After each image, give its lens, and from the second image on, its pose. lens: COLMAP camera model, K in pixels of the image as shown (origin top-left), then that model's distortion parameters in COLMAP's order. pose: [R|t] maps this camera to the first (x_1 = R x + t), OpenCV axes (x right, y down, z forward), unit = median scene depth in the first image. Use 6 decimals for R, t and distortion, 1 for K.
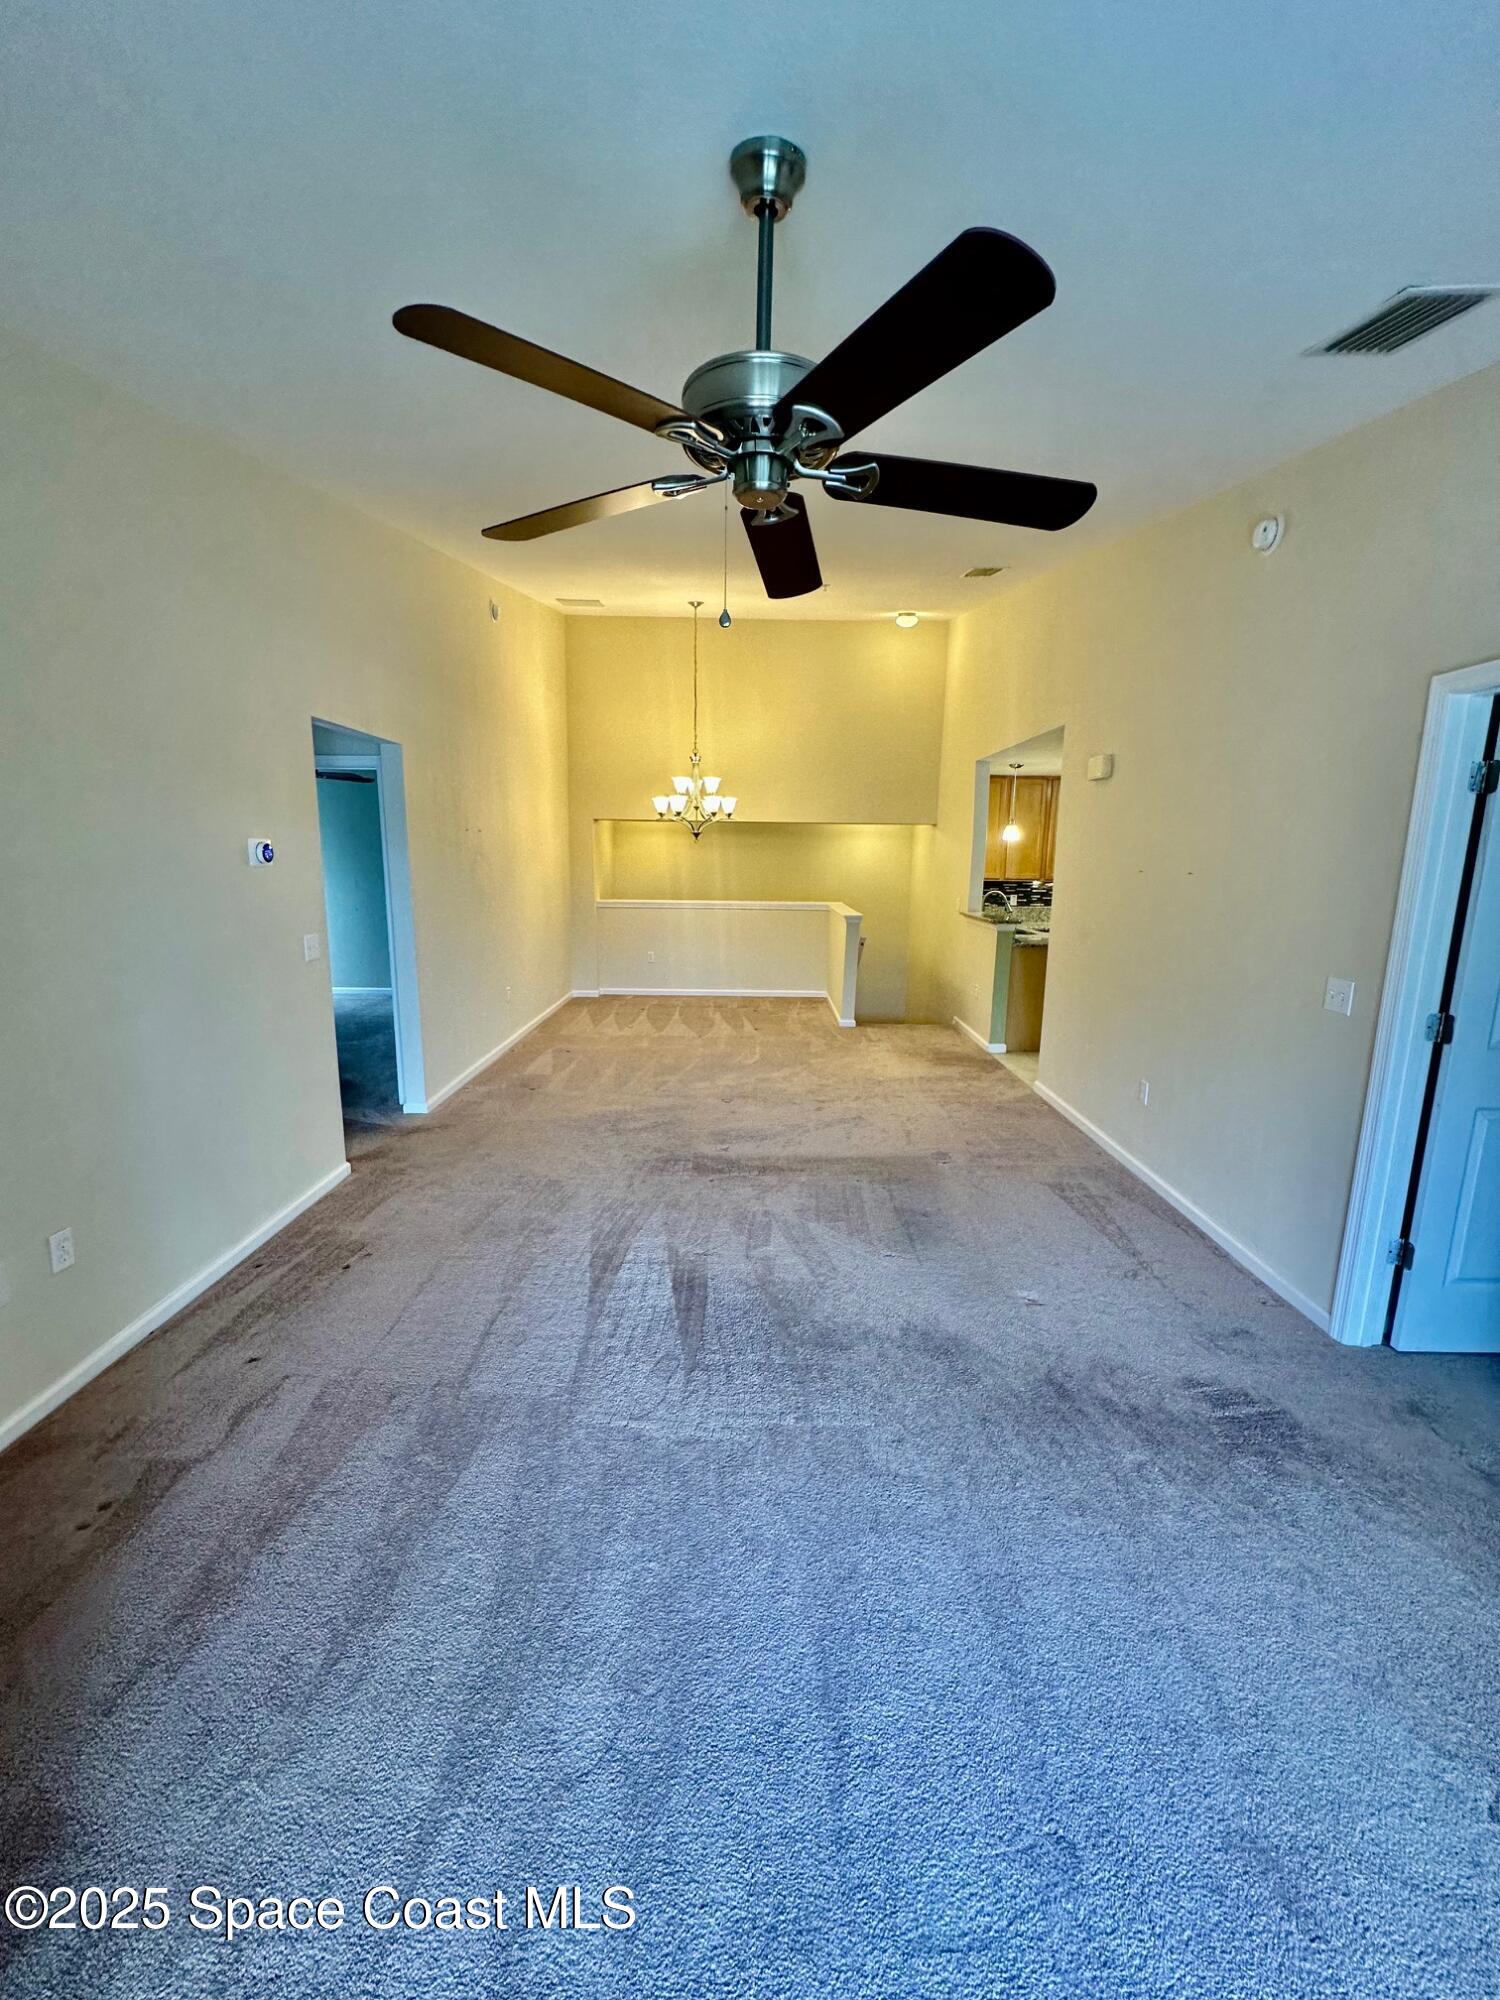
lens RADIAL K [[798.3, 0, 751.7], [0, 798.3, 1002.6], [0, 0, 1]] dist [-0.004428, 0.000769]
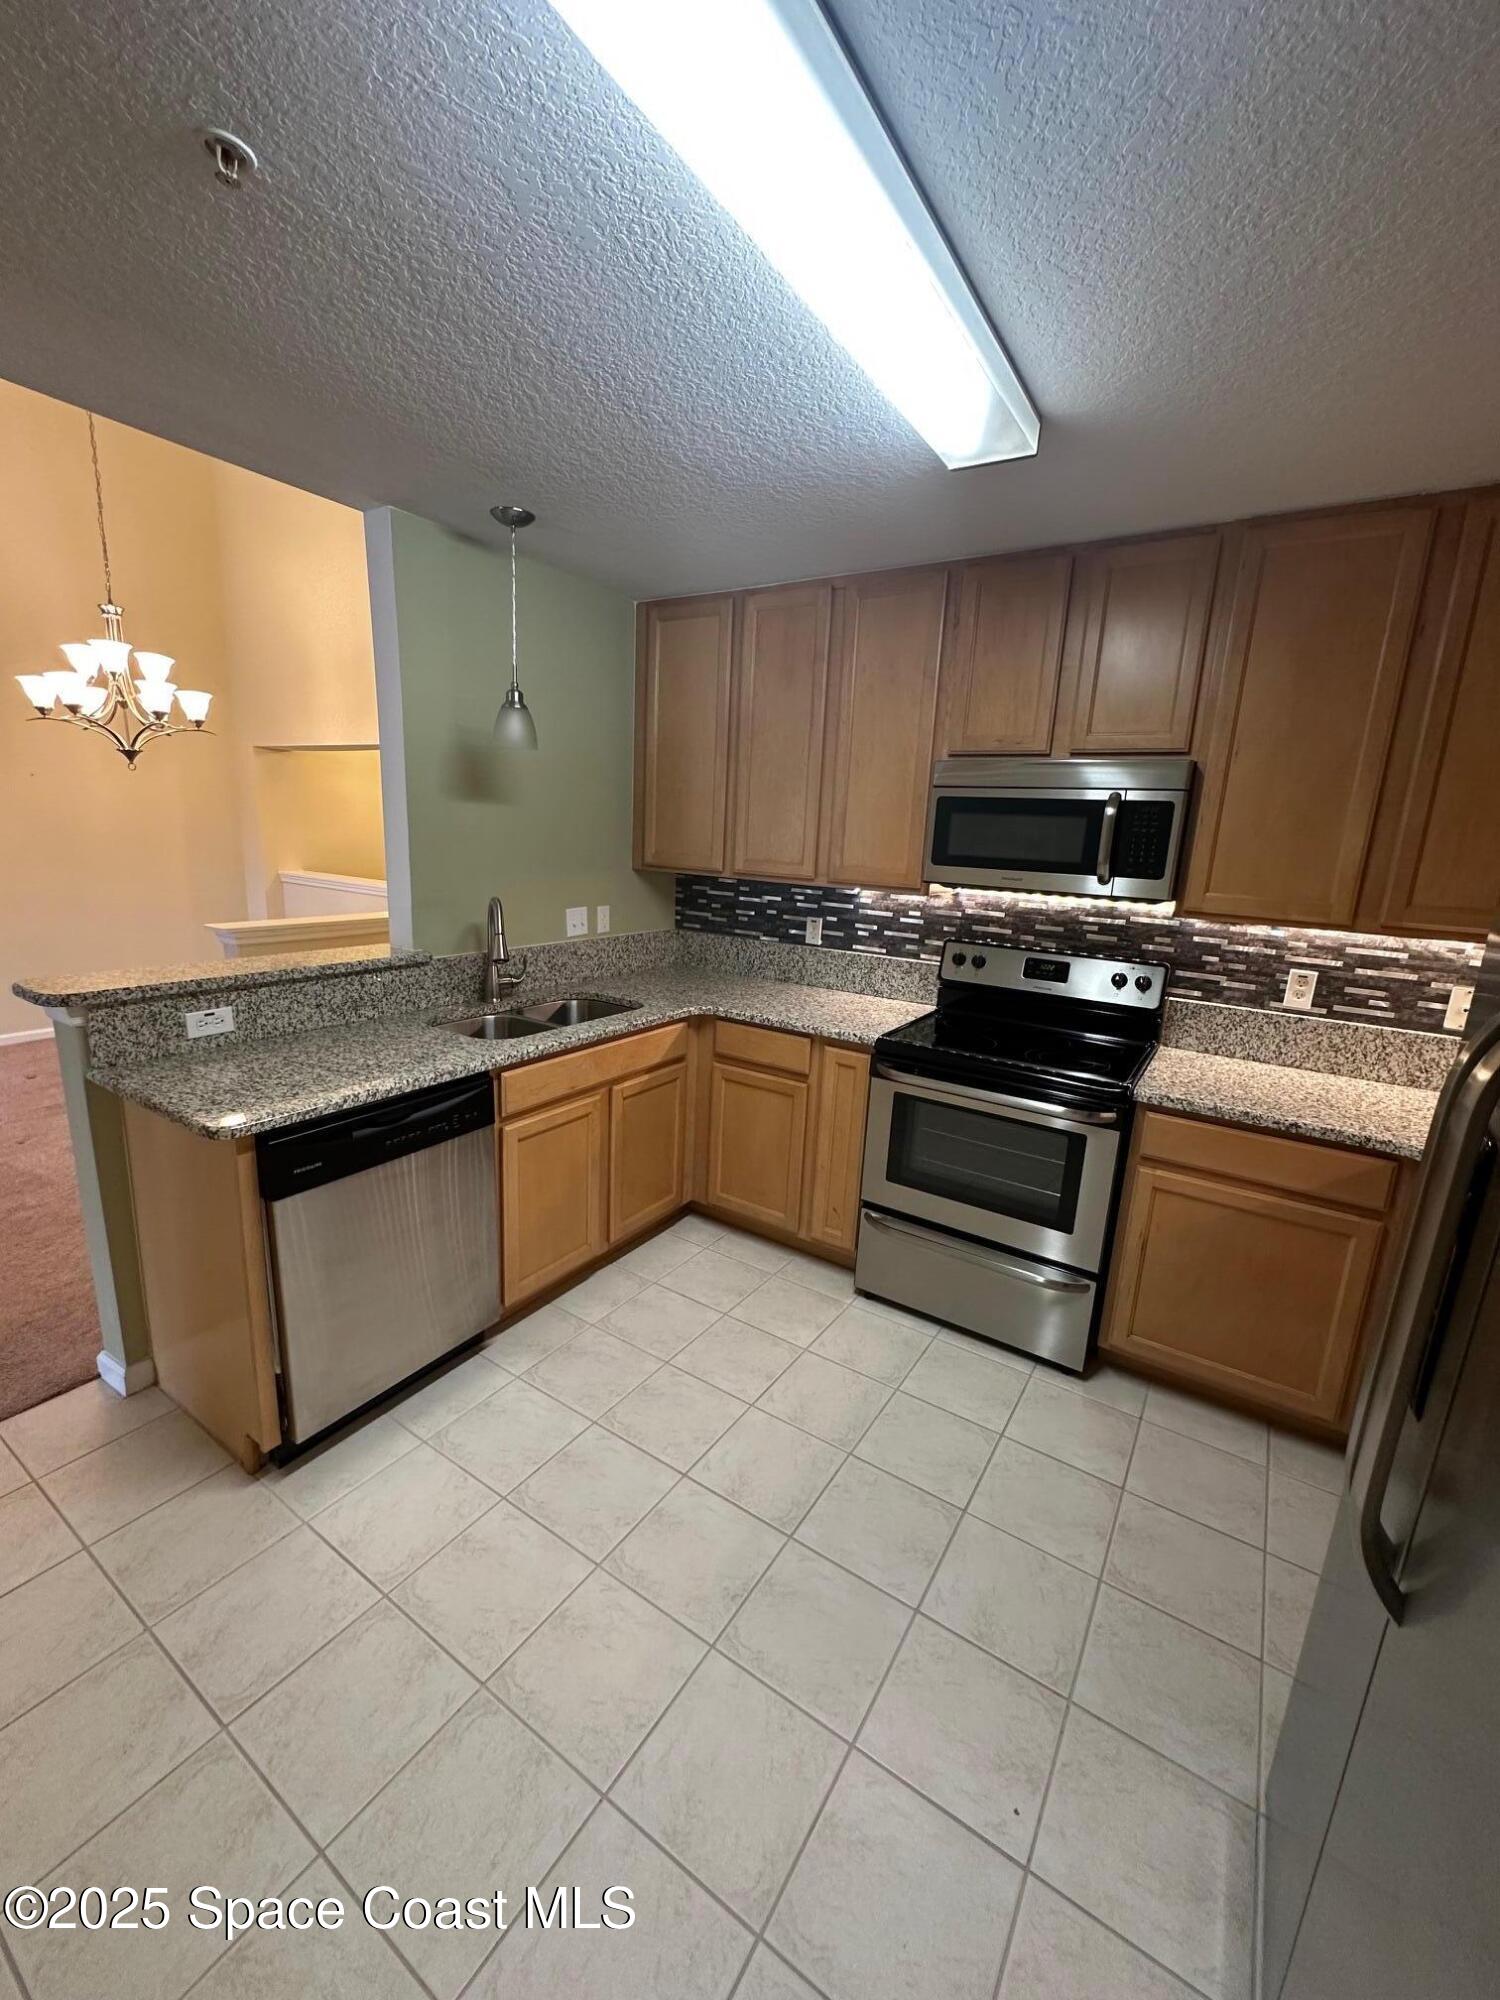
lens RADIAL K [[798.3, 0, 751.7], [0, 798.3, 1002.6], [0, 0, 1]] dist [-0.004428, 0.000769]
pose [[0.831852, 0.148006, -0.534899, 0.597927], [-0.149629, 0.987906, 0.040656, -0.120460], [0.534447, 0.046217, 0.843937, 0.748934]]
